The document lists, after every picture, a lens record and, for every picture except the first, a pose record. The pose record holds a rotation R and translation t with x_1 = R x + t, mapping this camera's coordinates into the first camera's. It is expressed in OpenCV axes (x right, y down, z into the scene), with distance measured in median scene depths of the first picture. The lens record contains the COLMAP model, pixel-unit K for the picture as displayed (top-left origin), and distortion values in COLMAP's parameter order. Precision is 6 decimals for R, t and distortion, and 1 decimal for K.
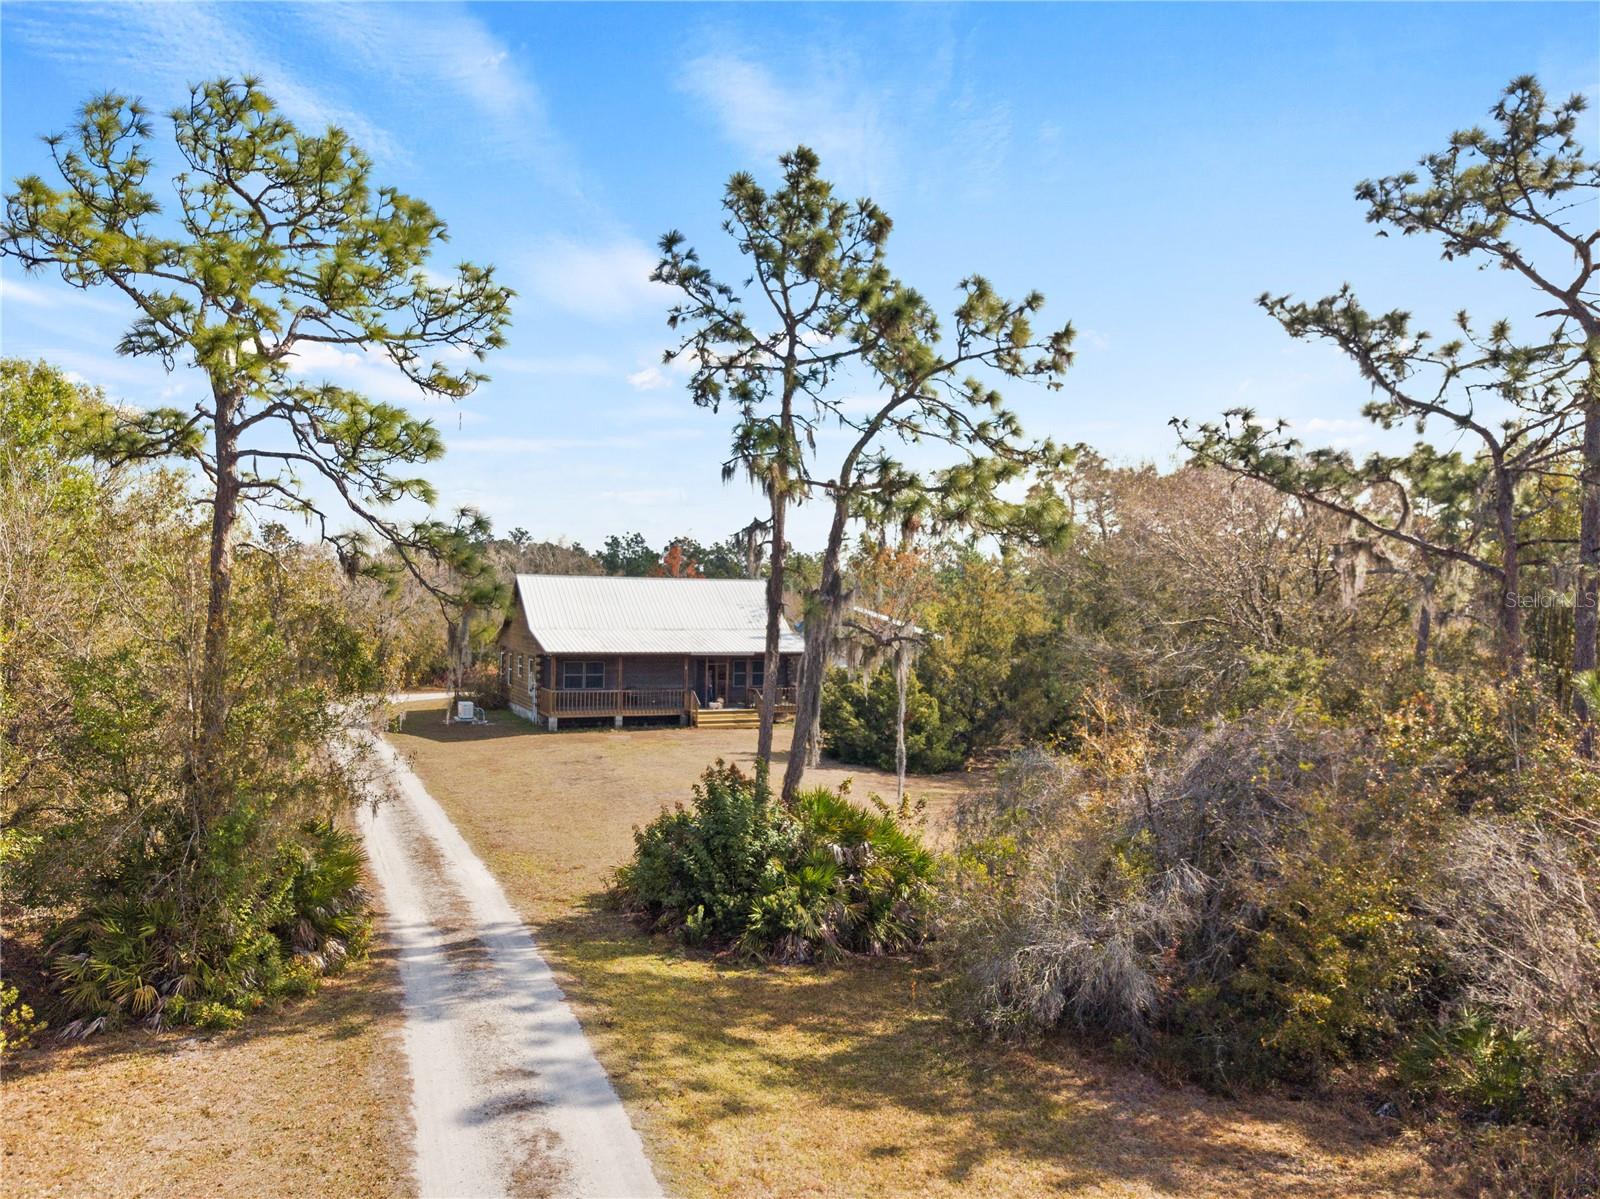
lens RADIAL K [[1269.5, 0, 815.9], [0, 1269.5, 602.6], [0, 0, 1]] dist [0.025510, -0.019544]
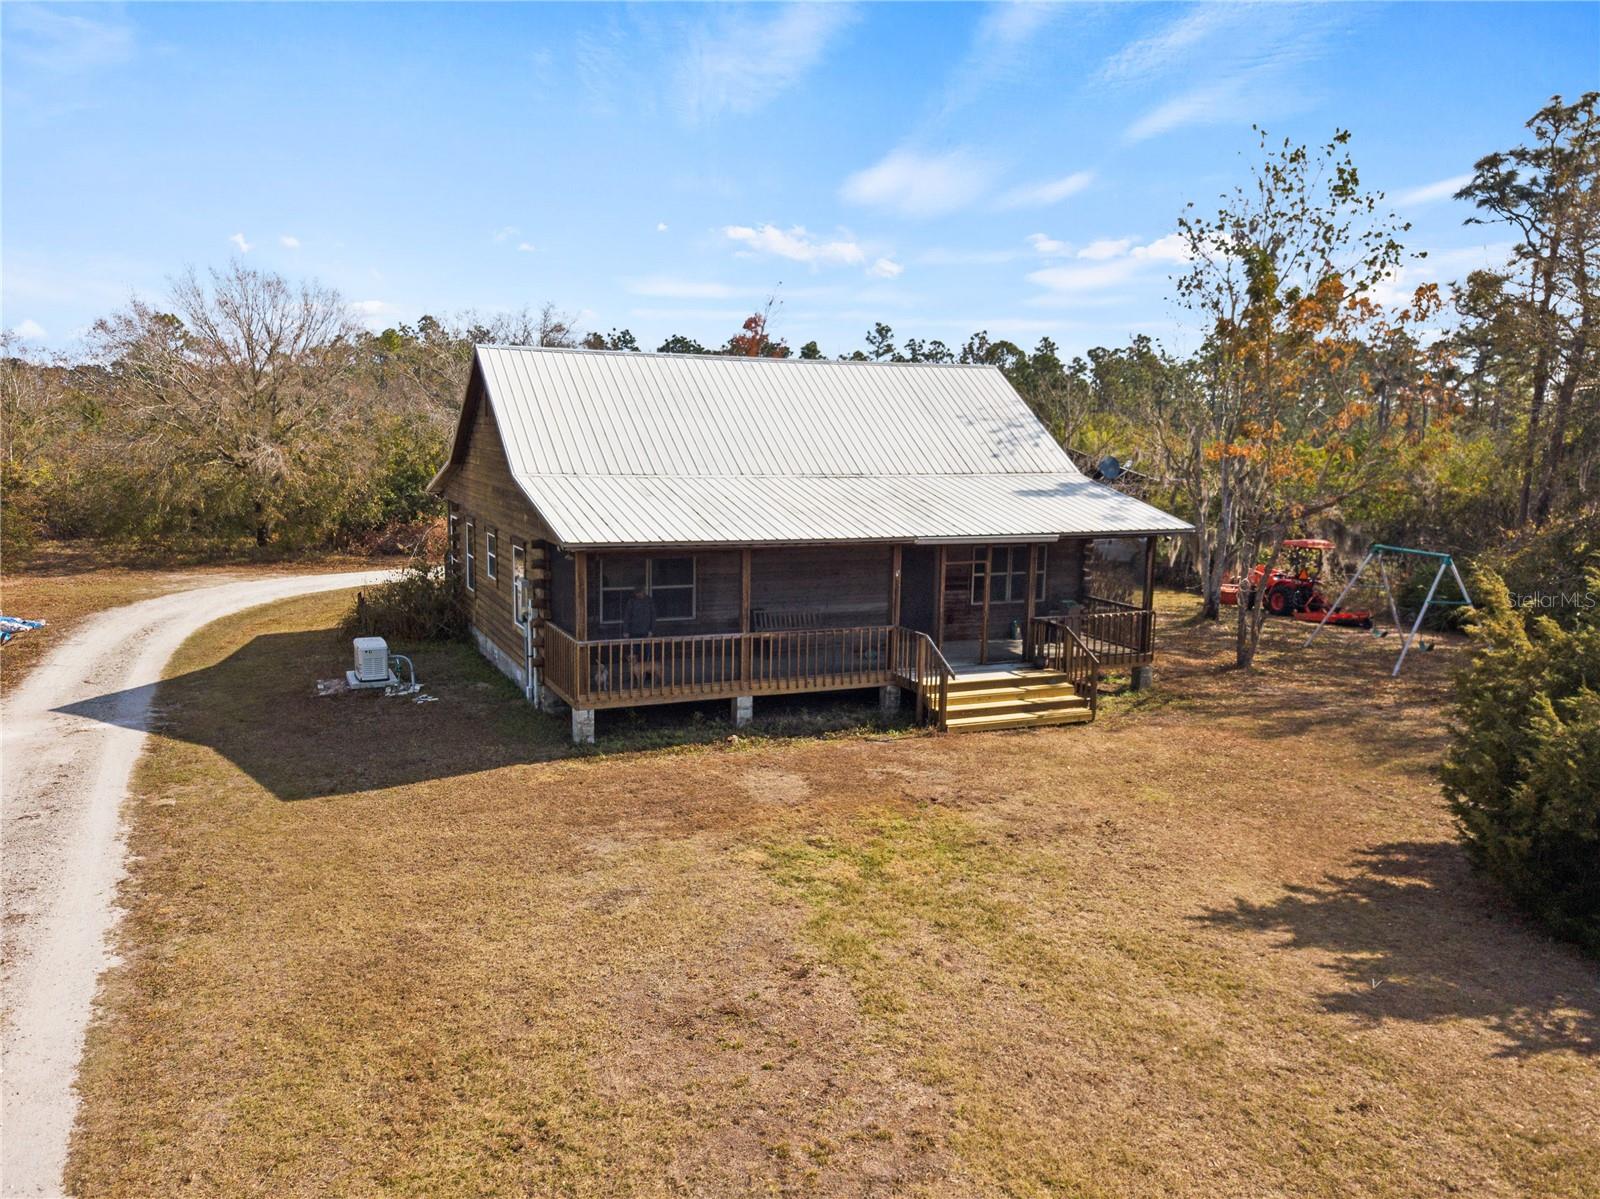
lens RADIAL K [[1269.5, 0, 804.5], [0, 1269.5, 589.6], [0, 0, 1]] dist [0.025510, -0.019544]
pose [[0.999862, -0.002691, 0.016395, -0.142796], [0.000463, 0.990923, 0.134429, 0.001607], [-0.016608, -0.134403, 0.990788, 0.607269]]
